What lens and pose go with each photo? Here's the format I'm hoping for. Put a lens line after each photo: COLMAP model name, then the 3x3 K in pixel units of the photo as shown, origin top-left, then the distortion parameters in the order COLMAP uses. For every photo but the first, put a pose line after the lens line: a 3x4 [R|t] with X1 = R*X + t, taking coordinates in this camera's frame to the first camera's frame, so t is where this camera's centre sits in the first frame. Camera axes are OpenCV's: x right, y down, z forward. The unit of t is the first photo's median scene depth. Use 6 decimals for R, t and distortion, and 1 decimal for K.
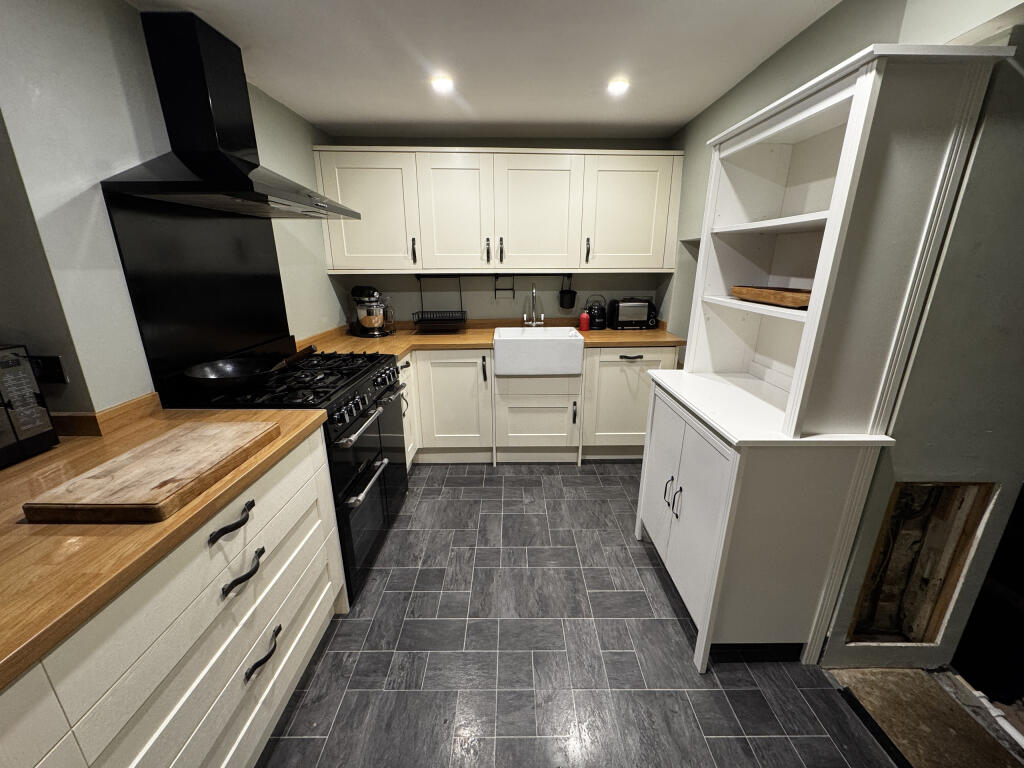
lens RADIAL K [[404.8, 0, 511.8], [0, 404.8, 385.3], [0, 0, 1]] dist [-0.002138, 0.000943]
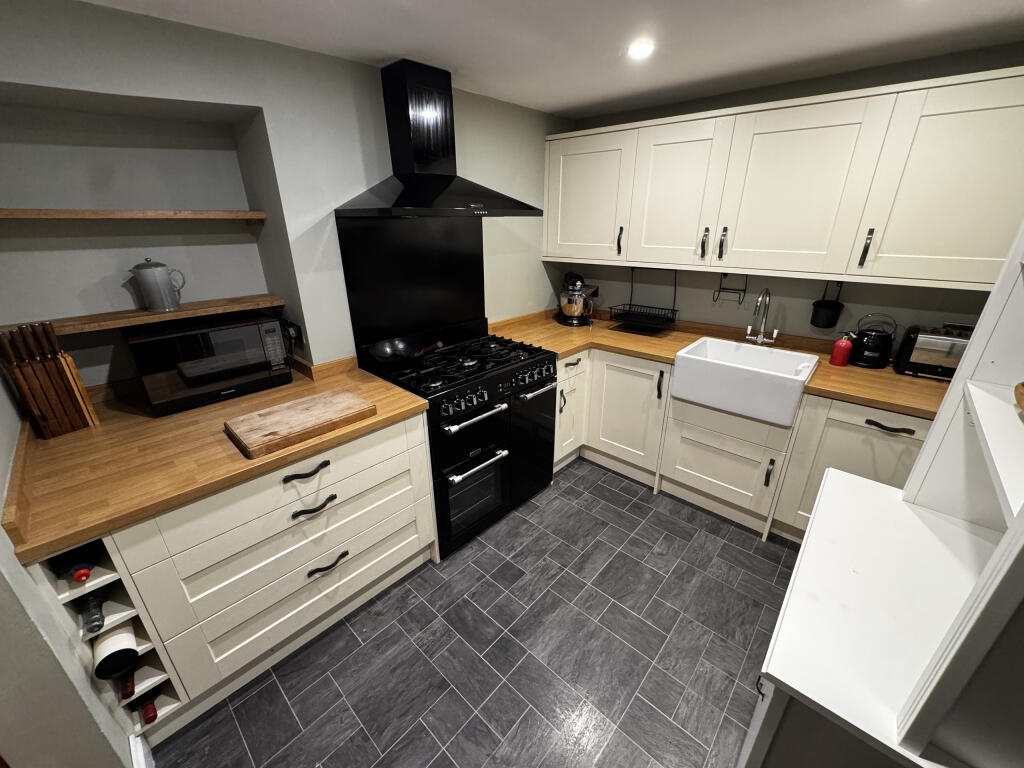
lens RADIAL K [[404.8, 0, 511.8], [0, 404.8, 385.5], [0, 0, 1]] dist [-0.002138, 0.000943]
pose [[0.738518, 0.255965, -0.623757, 0.288762], [-0.195837, 0.966686, 0.164822, -0.146648], [0.645166, 0.000430, 0.764042, 0.174128]]
